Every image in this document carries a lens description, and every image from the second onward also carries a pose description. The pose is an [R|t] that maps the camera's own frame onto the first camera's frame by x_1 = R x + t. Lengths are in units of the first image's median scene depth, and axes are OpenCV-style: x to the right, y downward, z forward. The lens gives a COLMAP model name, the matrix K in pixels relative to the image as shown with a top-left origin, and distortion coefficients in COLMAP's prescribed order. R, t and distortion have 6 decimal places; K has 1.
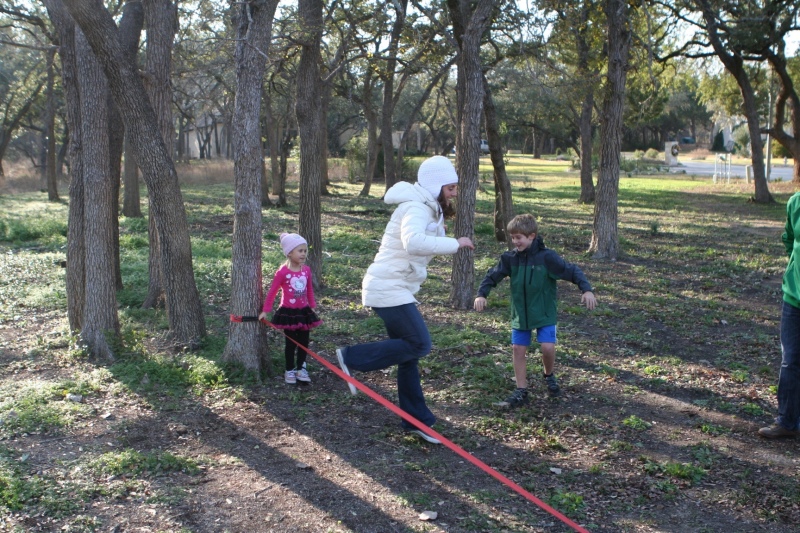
lens RADIAL K [[888.5, 0, 400.0], [0, 888.5, 266.5], [0, 0, 1]] dist [-0.122214, 0.115791]
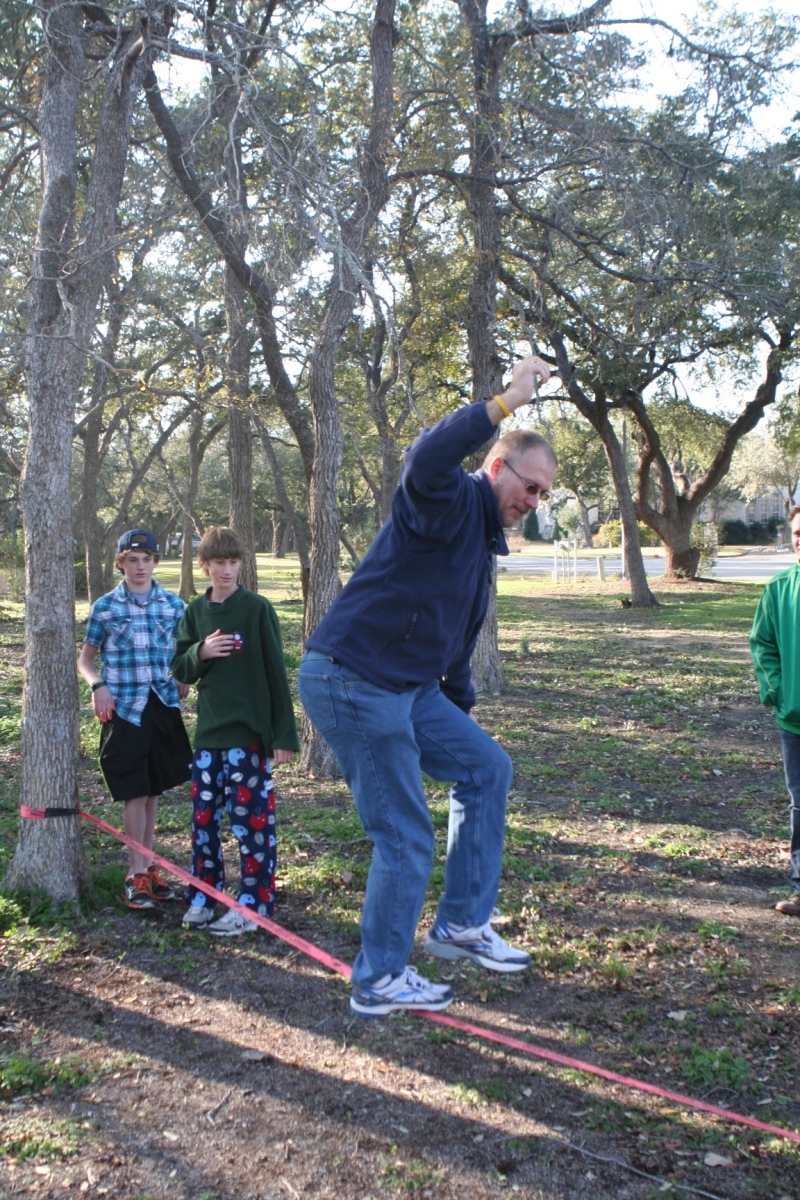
lens RADIAL K [[1332.8, 0, 400.4], [0, 1332.8, 585.4], [0, 0, 1]] dist [-0.122214, 0.115791]
pose [[0.965121, -0.026926, 0.260415, -0.077100], [0.053670, 0.993920, -0.096140, 0.002829], [-0.256243, 0.106764, 0.960698, 0.039546]]
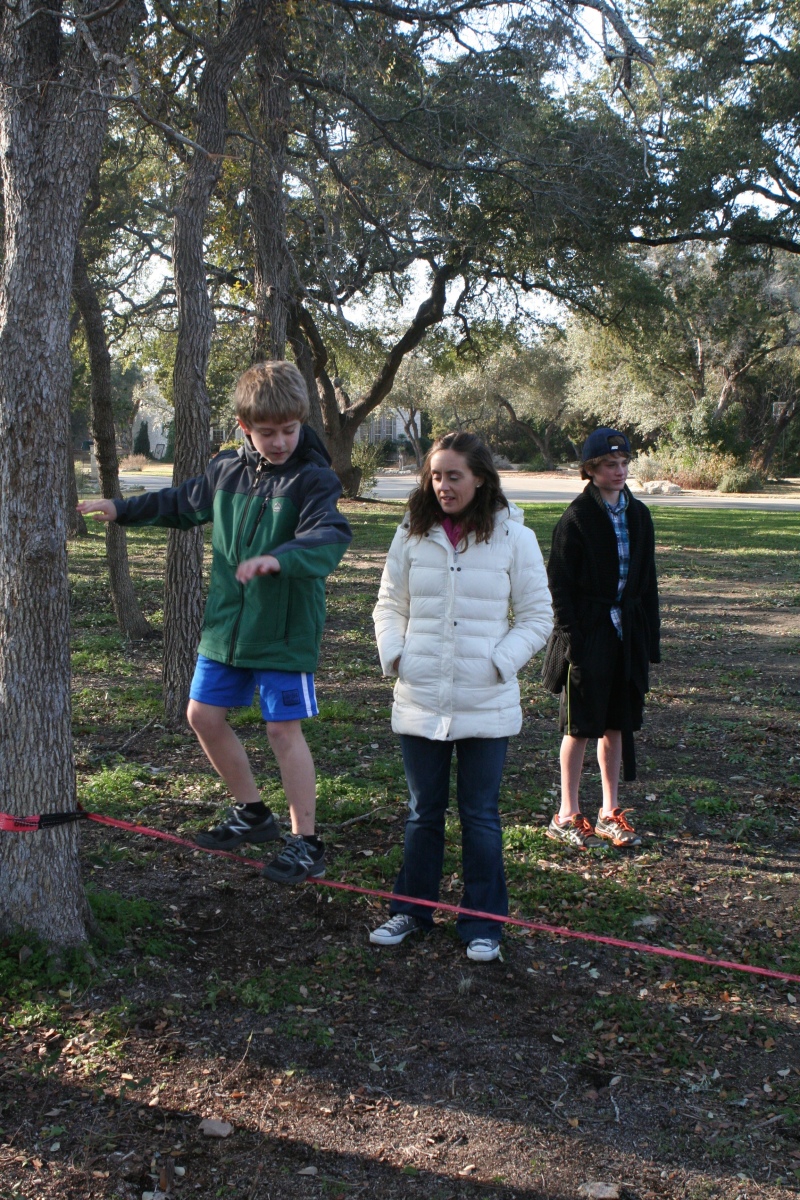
lens RADIAL K [[1332.8, 0, 400.4], [0, 1332.8, 585.4], [0, 0, 1]] dist [-0.122214, 0.115791]
pose [[0.837434, -0.053453, 0.543919, -0.157999], [0.074833, 0.997047, -0.017231, -0.010595], [-0.541392, 0.055133, 0.838961, 0.181415]]
